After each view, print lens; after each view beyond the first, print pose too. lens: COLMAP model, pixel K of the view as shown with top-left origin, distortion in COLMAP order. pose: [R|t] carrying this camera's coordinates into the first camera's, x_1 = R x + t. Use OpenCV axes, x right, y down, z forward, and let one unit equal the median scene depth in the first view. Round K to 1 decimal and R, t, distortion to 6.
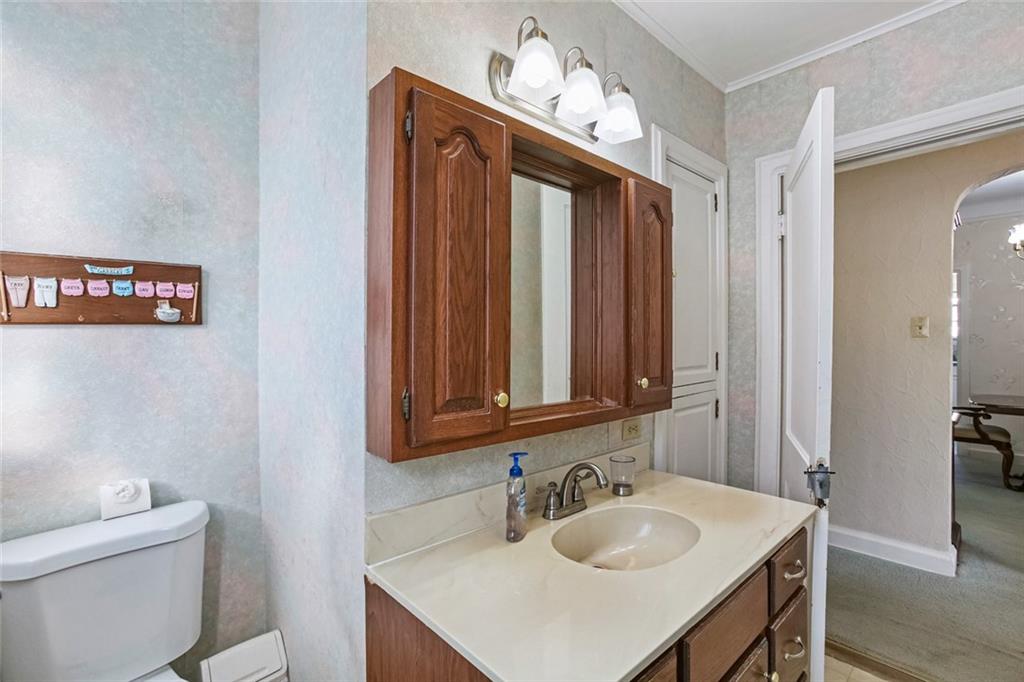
lens RADIAL K [[467.9, 0, 512.8], [0, 467.9, 339.2], [0, 0, 1]] dist [0.001494, 0.002555]
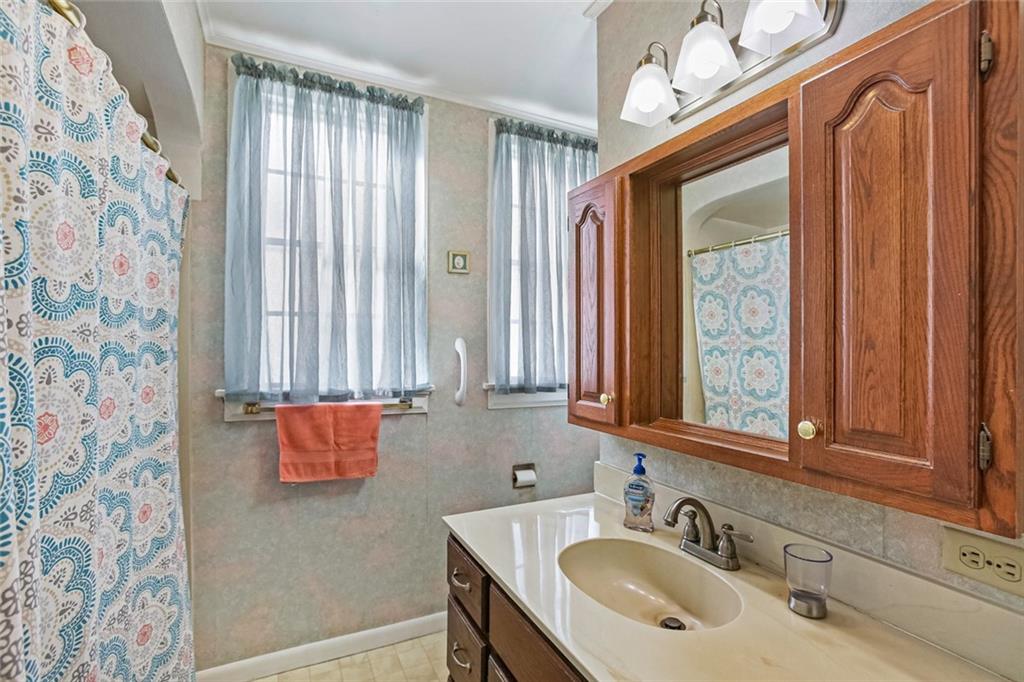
lens RADIAL K [[467.9, 0, 511.6], [0, 467.9, 342.6], [0, 0, 1]] dist [0.001494, 0.002555]
pose [[-0.276791, -0.006129, -0.960910, 1.018441], [0.000864, 0.999978, -0.006627, -0.011535], [0.960930, -0.002664, -0.276780, 0.892020]]
